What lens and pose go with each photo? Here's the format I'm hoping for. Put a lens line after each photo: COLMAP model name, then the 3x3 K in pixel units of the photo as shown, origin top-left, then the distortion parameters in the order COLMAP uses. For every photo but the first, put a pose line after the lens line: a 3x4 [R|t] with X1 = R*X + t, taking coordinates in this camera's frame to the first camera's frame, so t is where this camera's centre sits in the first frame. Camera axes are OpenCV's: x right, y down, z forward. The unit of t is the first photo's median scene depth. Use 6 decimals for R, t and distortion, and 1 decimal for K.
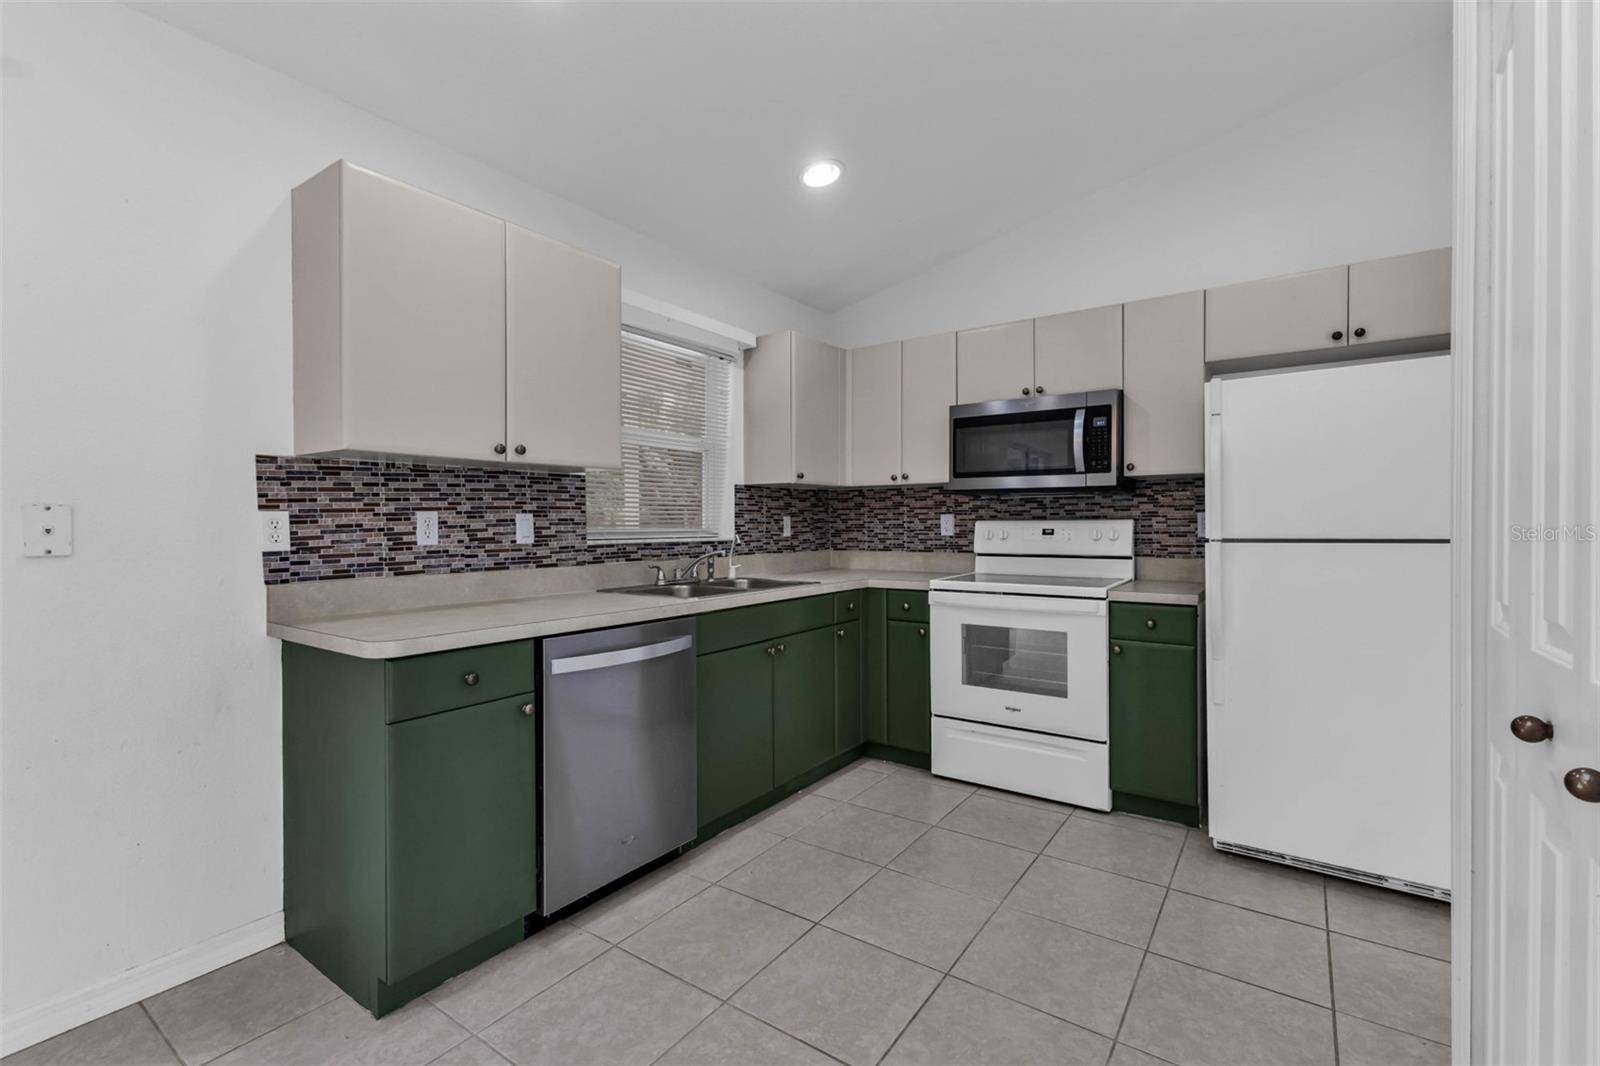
lens RADIAL K [[703.2, 0, 806.0], [0, 703.2, 526.4], [0, 0, 1]] dist [0.013201, 0.000115]
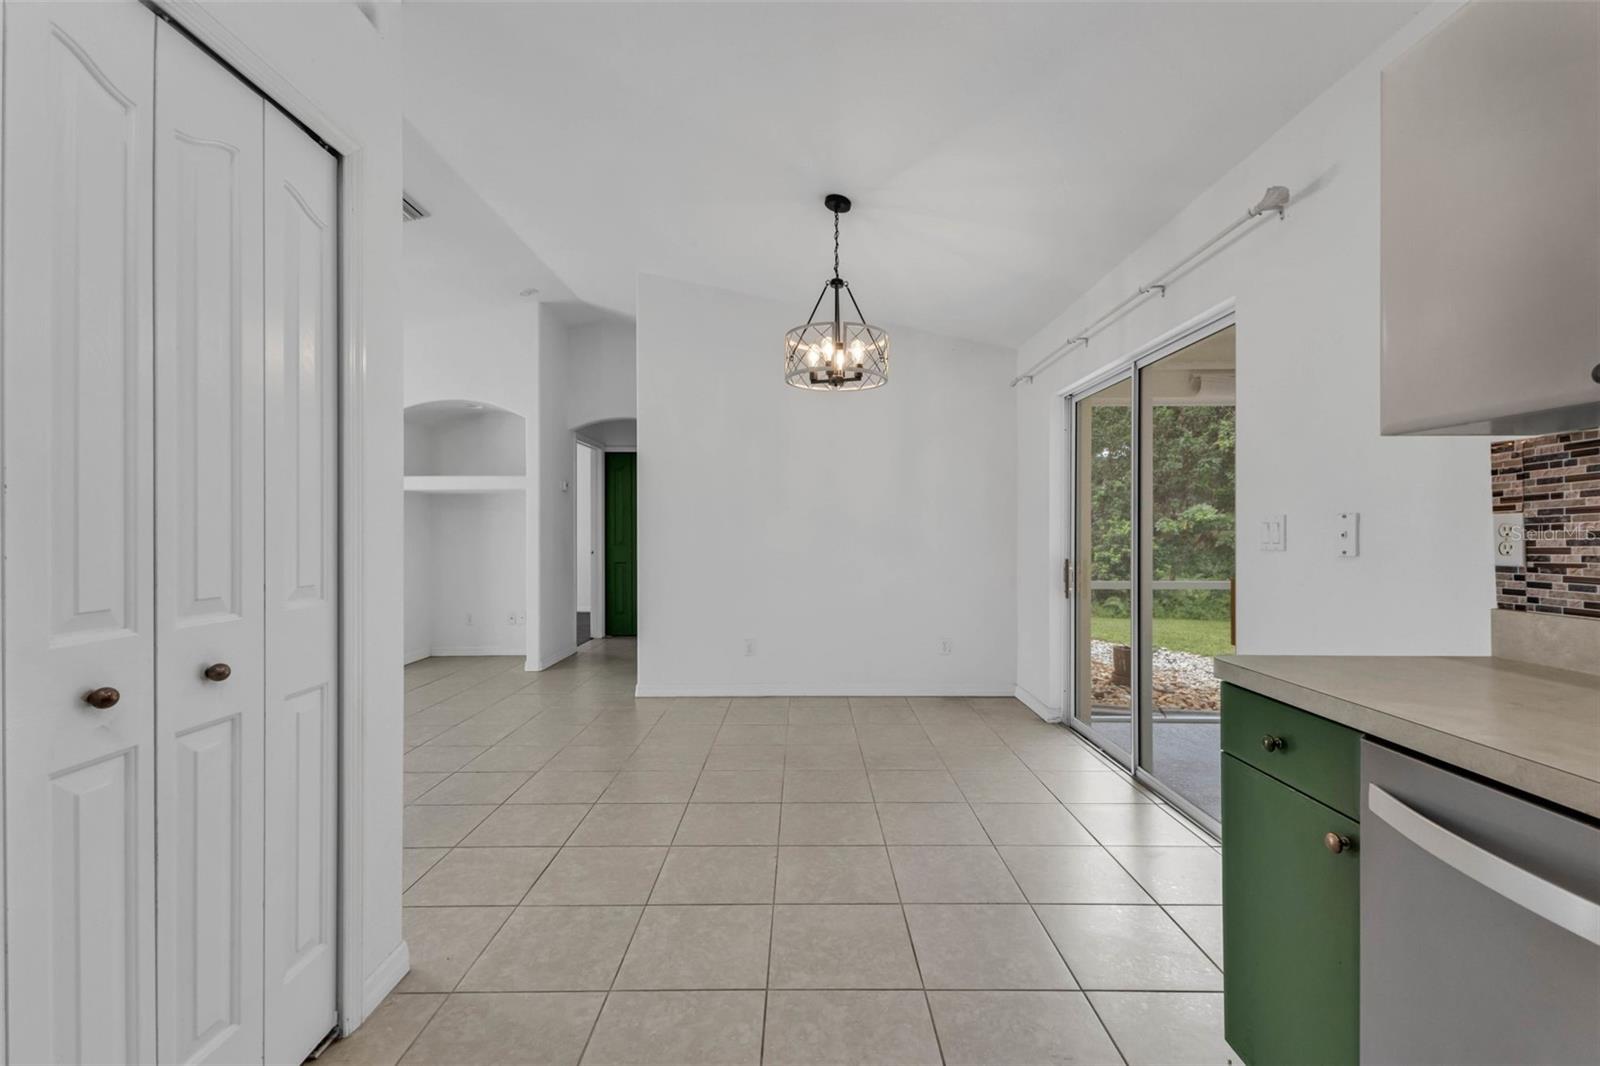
lens RADIAL K [[682.2, 0, 873.7], [0, 682.2, 531.0], [0, 0, 1]] dist [0.000769, 0.000005]
pose [[-0.757789, 0.004116, -0.652487, 0.195246], [-0.002237, 0.999958, 0.008905, -0.006157], [0.652496, 0.008208, -0.757748, 0.880142]]
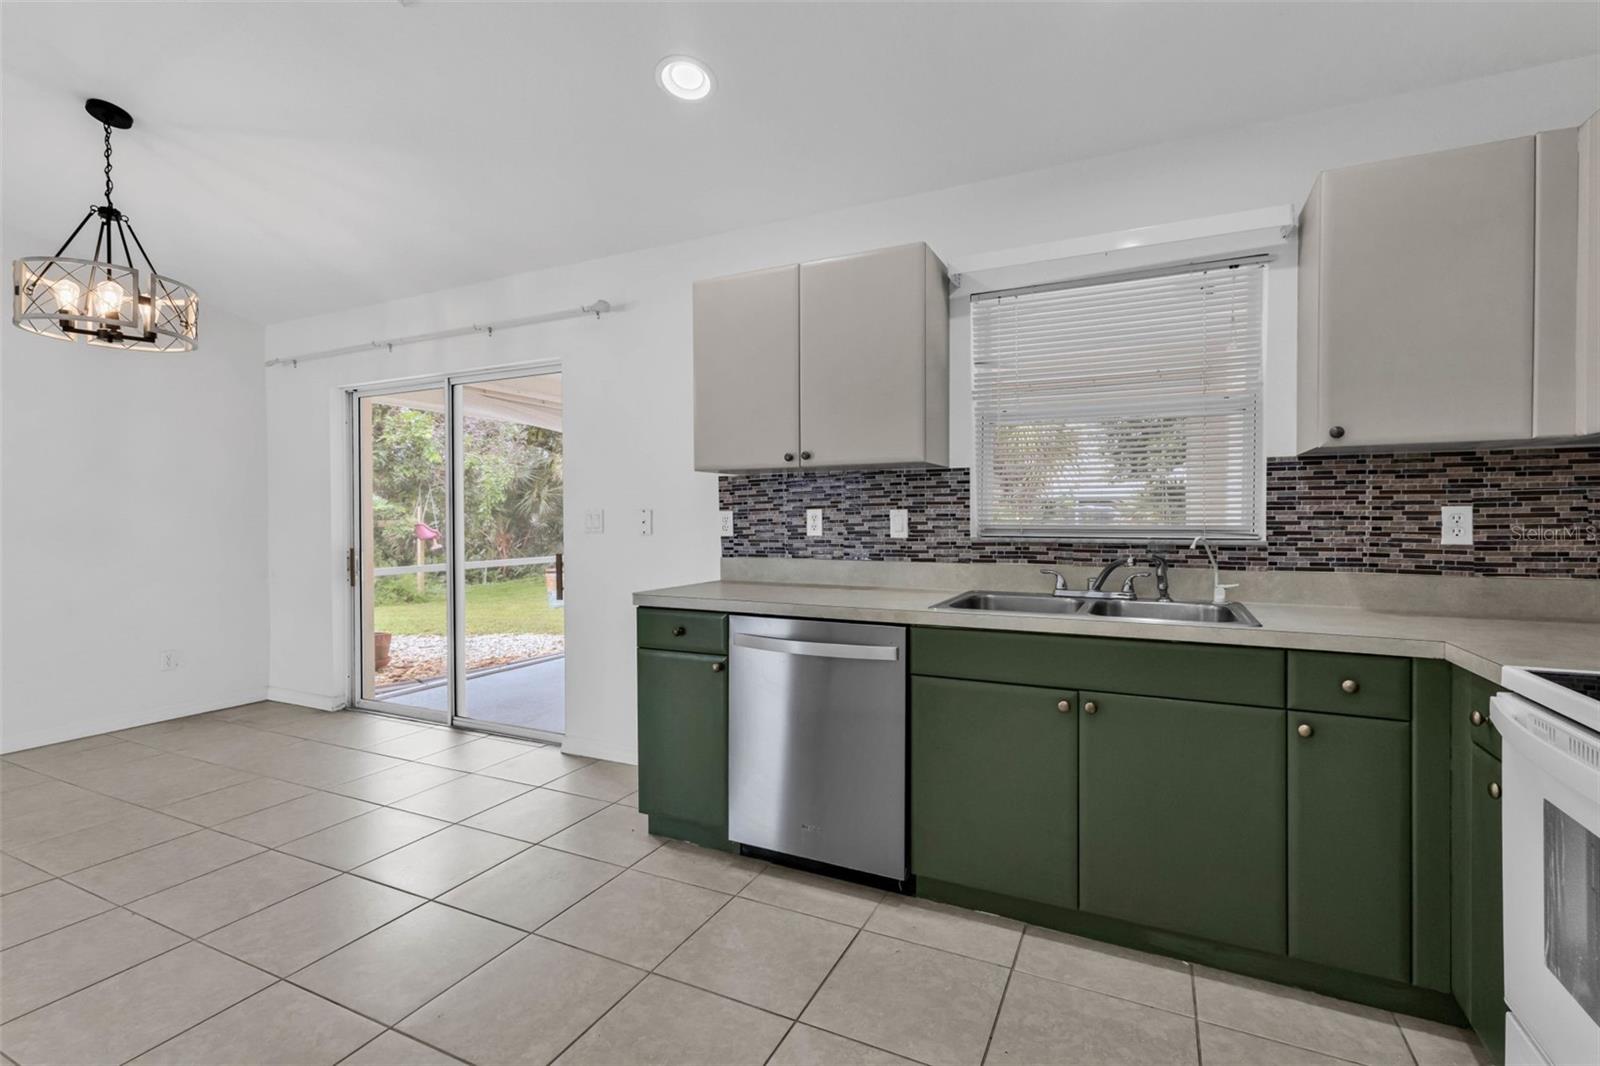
lens RADIAL K [[679.6, 0, 746.7], [0, 679.6, 524.3], [0, 0, 1]] dist [0.004295, 0.000441]
pose [[0.167541, 0.011175, -0.985802, 0.603267], [-0.003467, 0.999936, 0.010746, -0.006381], [0.985859, 0.001617, 0.167569, 0.625281]]
